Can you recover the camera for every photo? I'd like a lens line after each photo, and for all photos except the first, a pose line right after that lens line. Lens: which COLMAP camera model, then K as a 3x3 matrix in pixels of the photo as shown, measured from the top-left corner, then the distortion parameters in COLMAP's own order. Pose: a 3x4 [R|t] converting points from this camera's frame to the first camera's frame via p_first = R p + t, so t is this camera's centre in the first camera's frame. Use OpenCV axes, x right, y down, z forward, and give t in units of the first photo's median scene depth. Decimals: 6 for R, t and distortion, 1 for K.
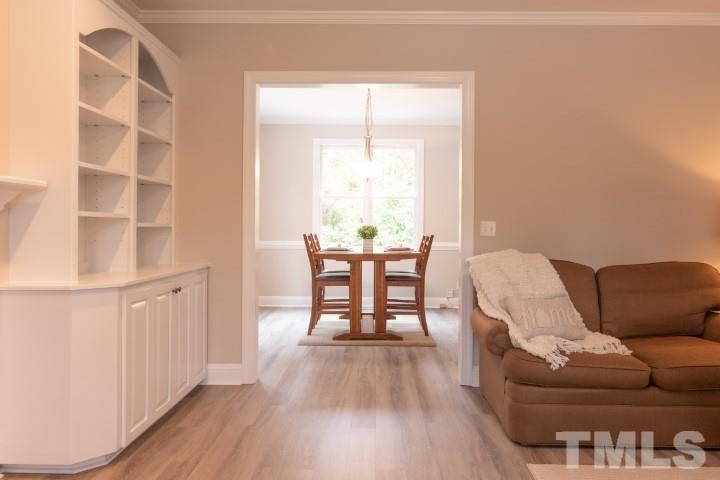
lens RADIAL K [[512.5, 0, 376.7], [0, 512.5, 225.6], [0, 0, 1]] dist [-0.001051, -0.001798]
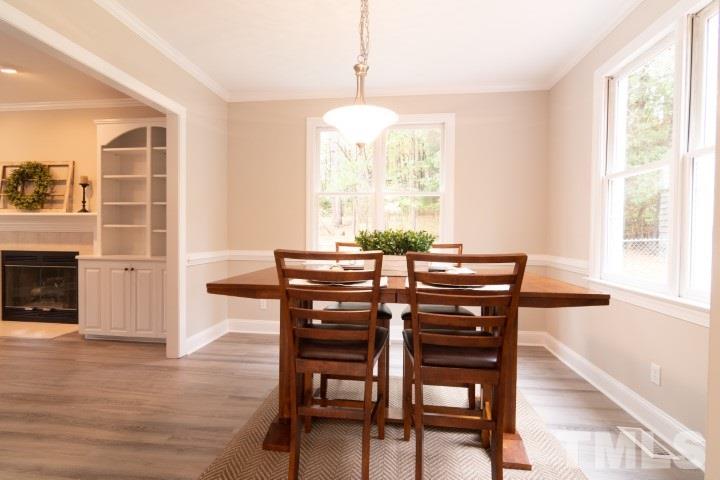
lens RADIAL K [[331.6, 0, 360.0], [0, 331.6, 240.0], [0, 0, 1]] dist [0.000209, 0.000134]
pose [[-0.118455, 0.010282, -0.992906, 0.543030], [-0.004325, 0.999932, 0.010871, 0.013852], [0.992950, 0.005582, -0.118402, 1.704536]]
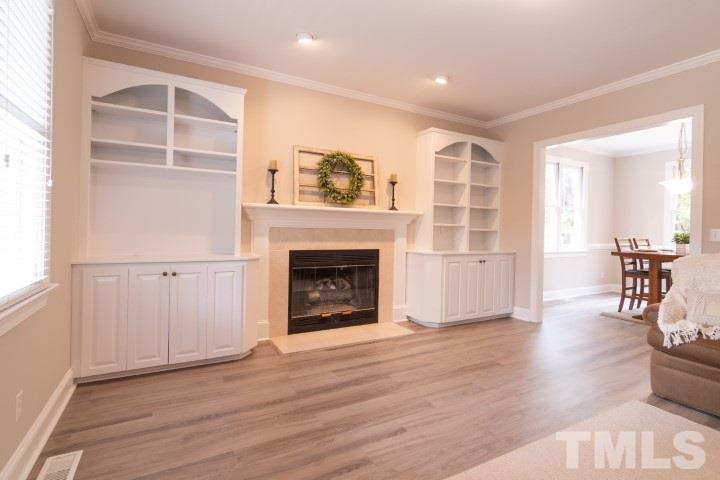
lens RADIAL K [[350.2, 0, 361.9], [0, 350.2, 227.0], [0, 0, 1]] dist [0.000706, 0.000245]
pose [[0.490852, 0.000843, -0.871242, 0.533912], [-0.013730, 0.999883, -0.006768, 0.003862], [0.871135, 0.015284, 0.490806, -0.097684]]
